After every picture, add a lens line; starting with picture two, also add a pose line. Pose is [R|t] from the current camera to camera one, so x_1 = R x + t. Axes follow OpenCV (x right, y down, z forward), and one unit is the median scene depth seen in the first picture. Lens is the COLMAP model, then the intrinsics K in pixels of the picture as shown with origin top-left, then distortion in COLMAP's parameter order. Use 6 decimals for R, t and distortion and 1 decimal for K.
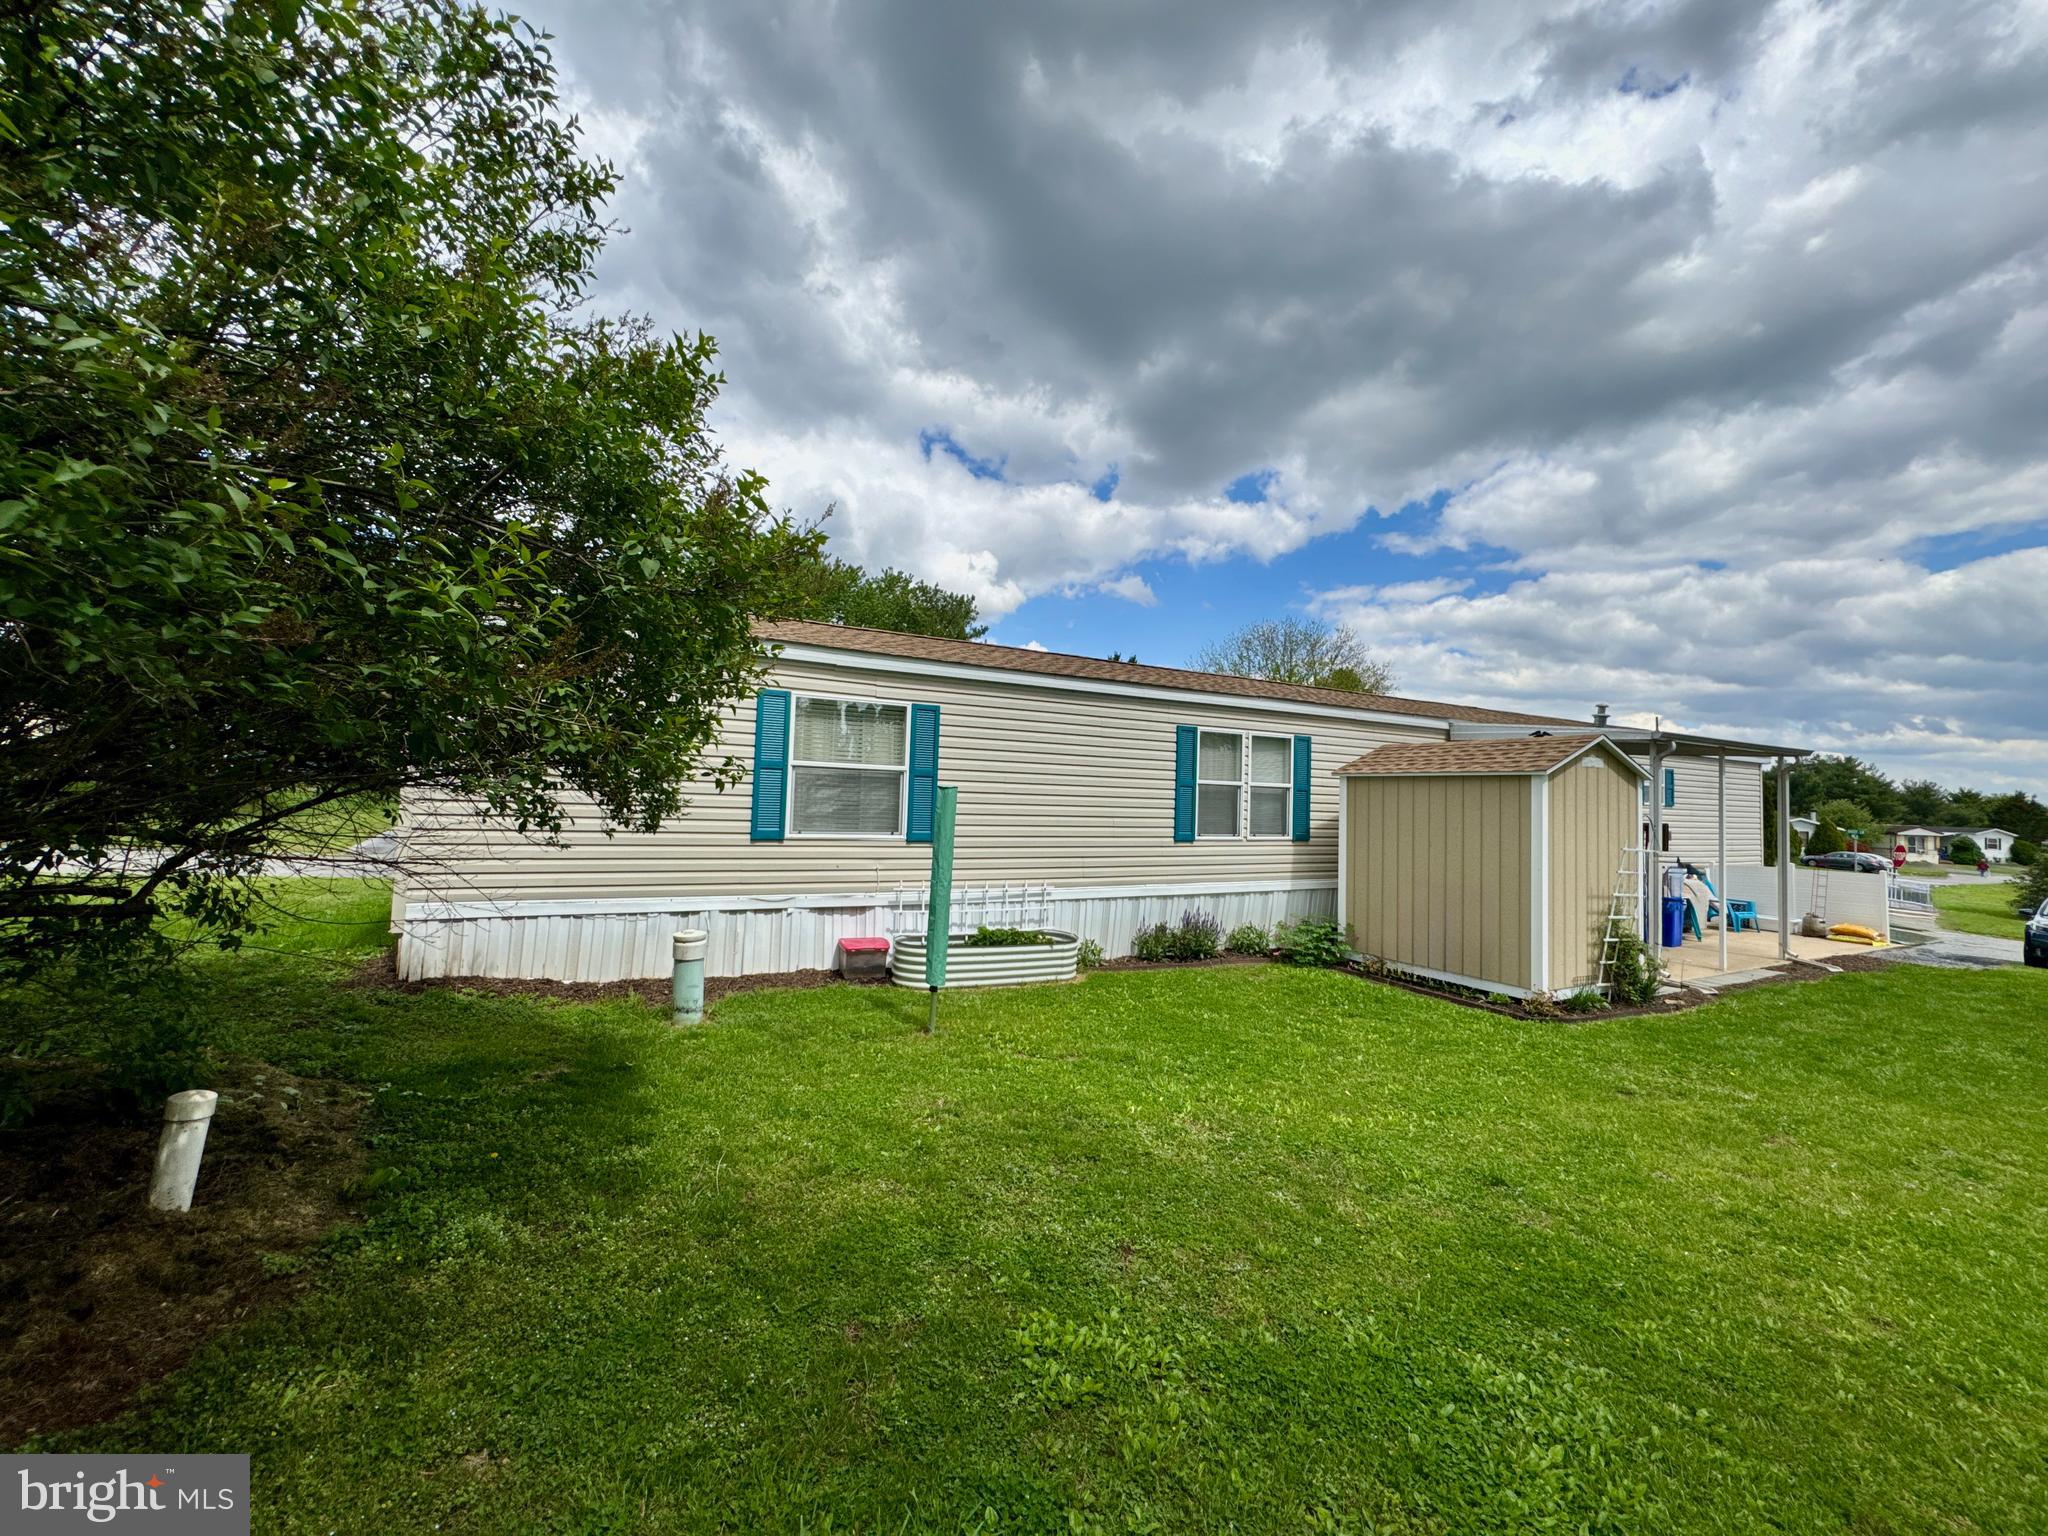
lens RADIAL K [[814.3, 0, 1075.7], [0, 814.3, 773.5], [0, 0, 1]] dist [-0.004284, 0.000833]
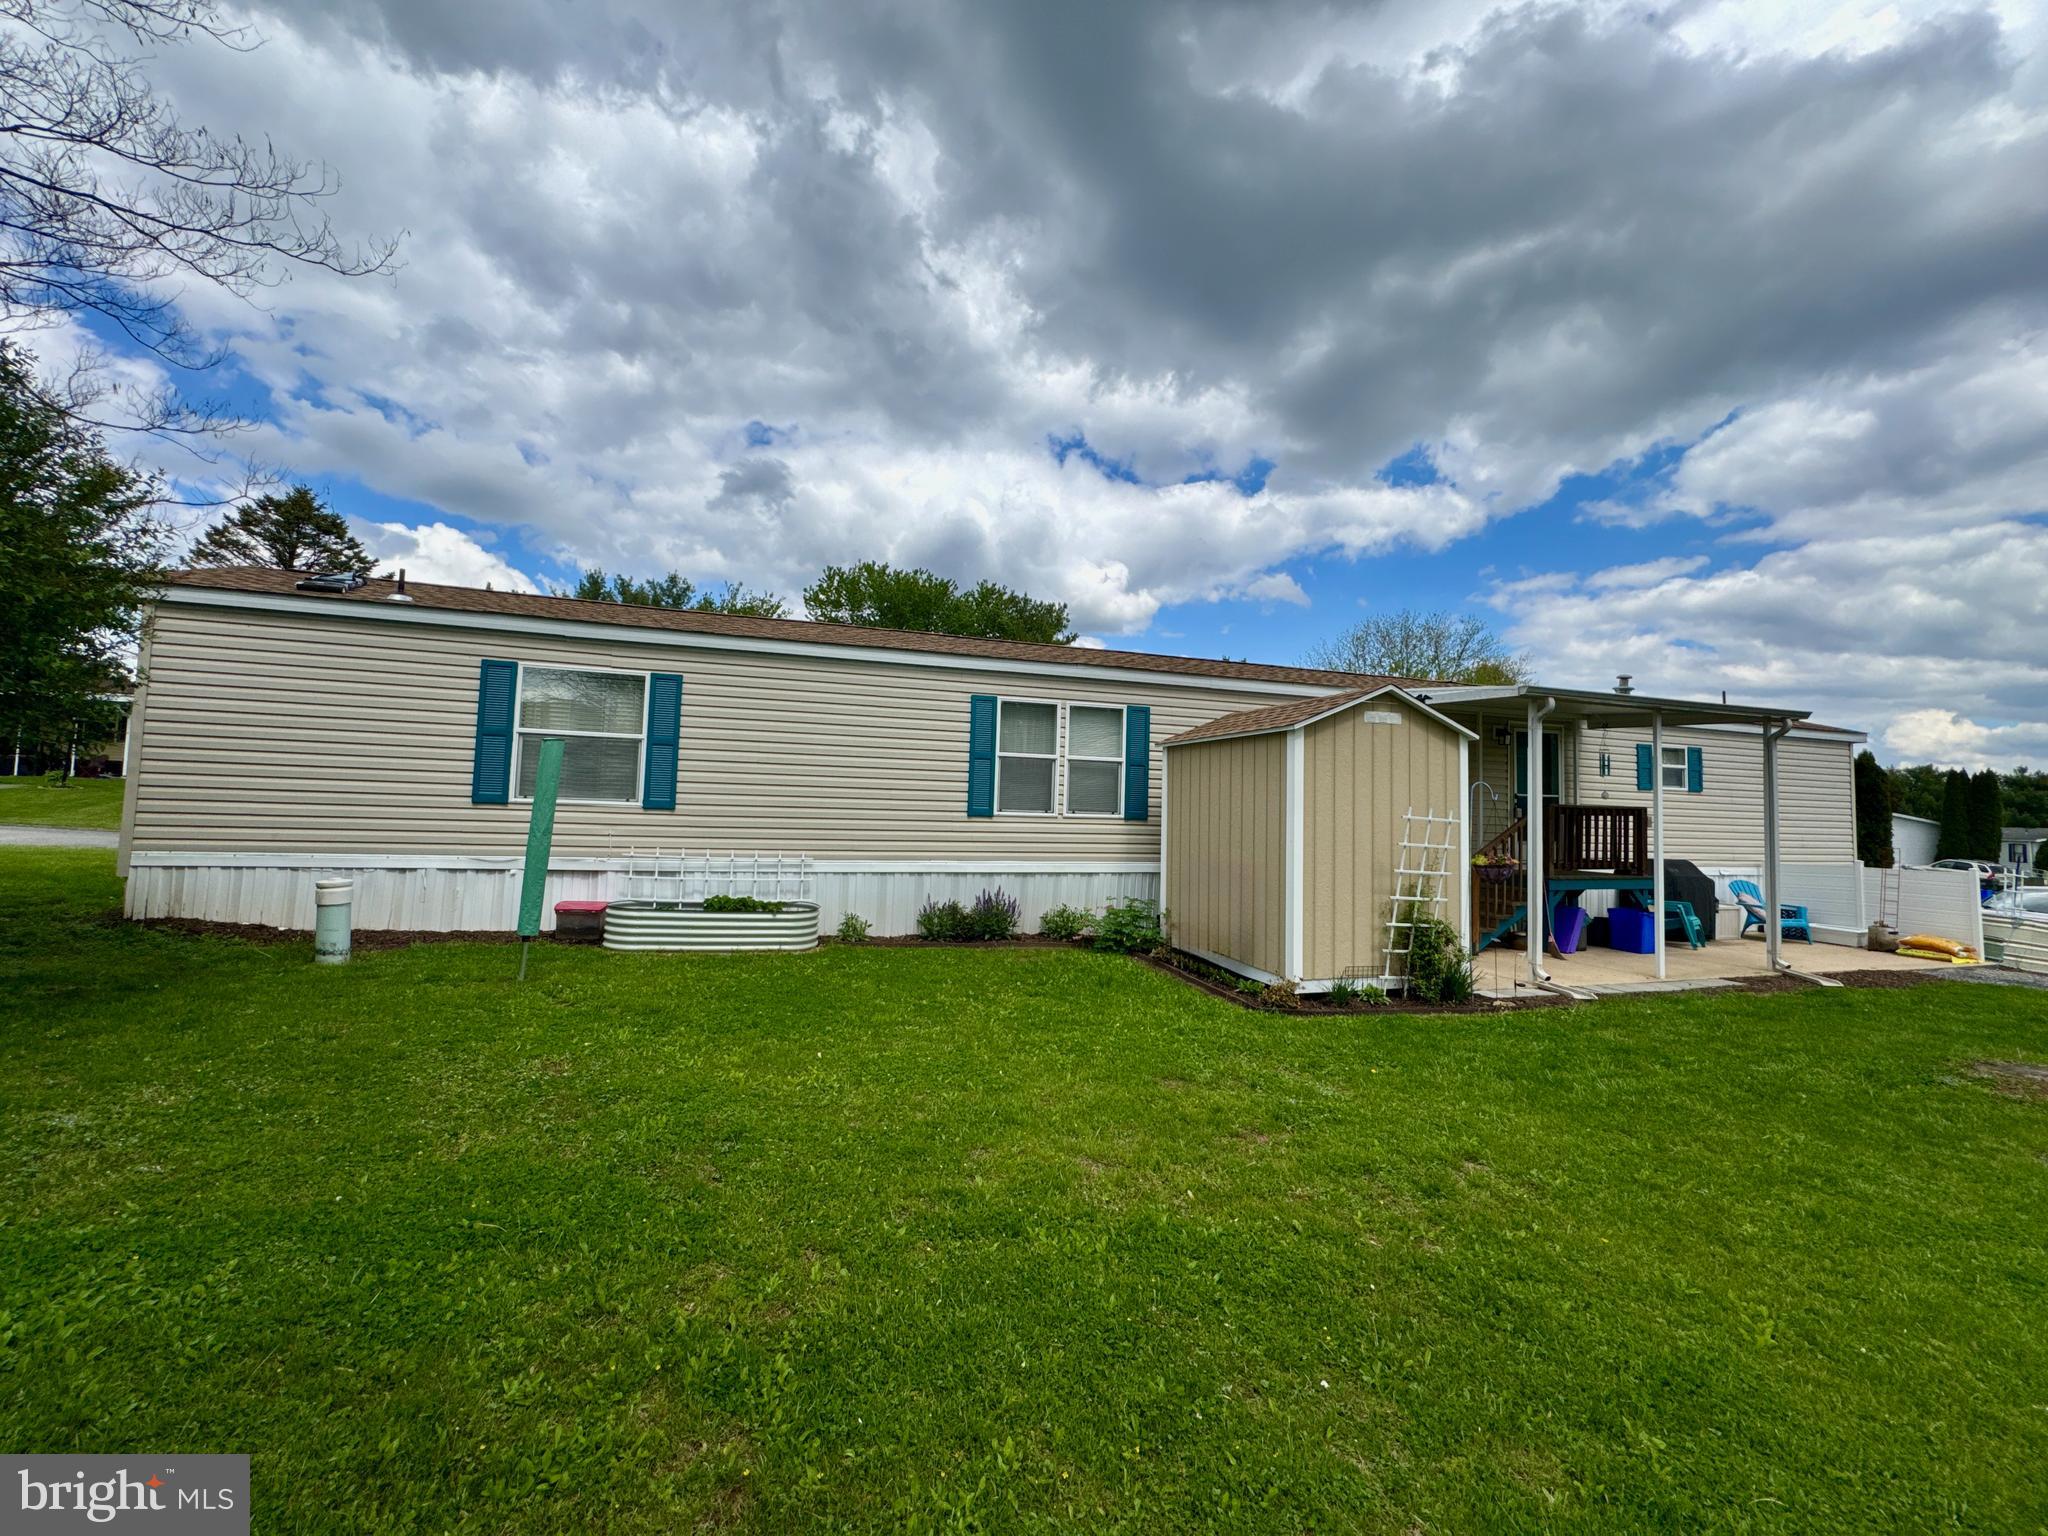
lens RADIAL K [[814.3, 0, 1106.8], [0, 814.3, 854.8], [0, 0, 1]] dist [-0.004284, 0.000833]
pose [[0.979246, 0.006421, -0.202573, 0.307610], [0.009024, 0.997125, 0.075229, 0.037408], [0.202473, -0.075495, 0.976373, 0.066452]]
